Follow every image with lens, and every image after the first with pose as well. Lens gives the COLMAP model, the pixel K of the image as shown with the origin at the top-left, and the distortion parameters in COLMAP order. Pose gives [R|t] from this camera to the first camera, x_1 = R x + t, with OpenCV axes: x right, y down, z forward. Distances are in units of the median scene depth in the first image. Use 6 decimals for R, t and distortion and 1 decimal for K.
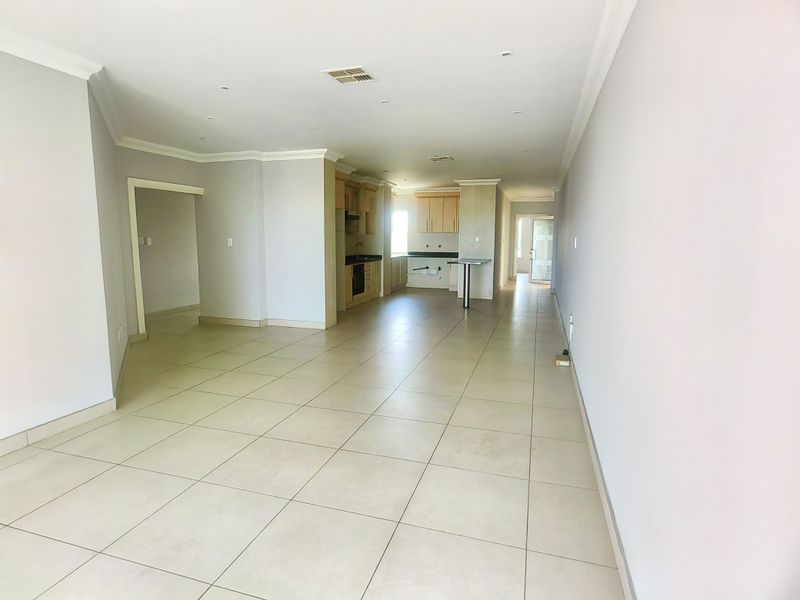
lens RADIAL K [[452.1, 0, 402.1], [0, 452.1, 297.8], [0, 0, 1]] dist [-0.004560, 0.000512]
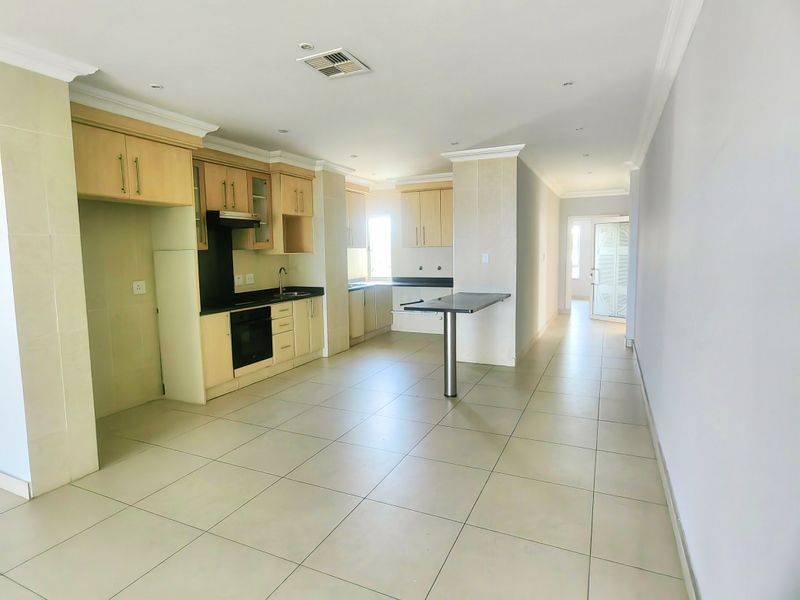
lens RADIAL K [[452.1, 0, 396.5], [0, 452.1, 299.2], [0, 0, 1]] dist [-0.004560, 0.000512]
pose [[0.989746, -0.007819, -0.142621, 0.119002], [0.003432, 0.999514, -0.030982, -0.053302], [0.142794, 0.030175, 0.989292, 0.380320]]
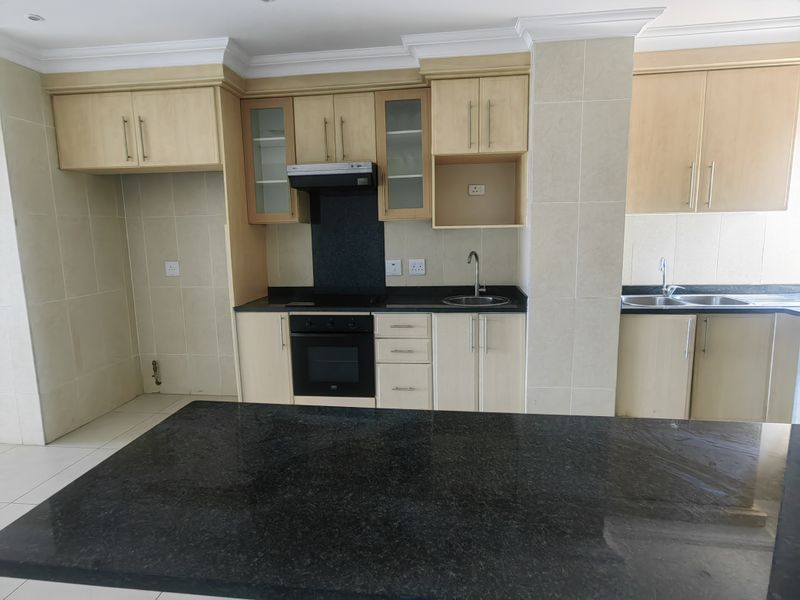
lens RADIAL K [[452.1, 0, 400.6], [0, 452.1, 296.4], [0, 0, 1]] dist [-0.004560, 0.000512]
pose [[0.181797, 0.138923, -0.973473, 0.196590], [-0.113572, 0.986311, 0.119546, -0.106318], [0.976756, 0.088826, 0.195086, 0.767121]]
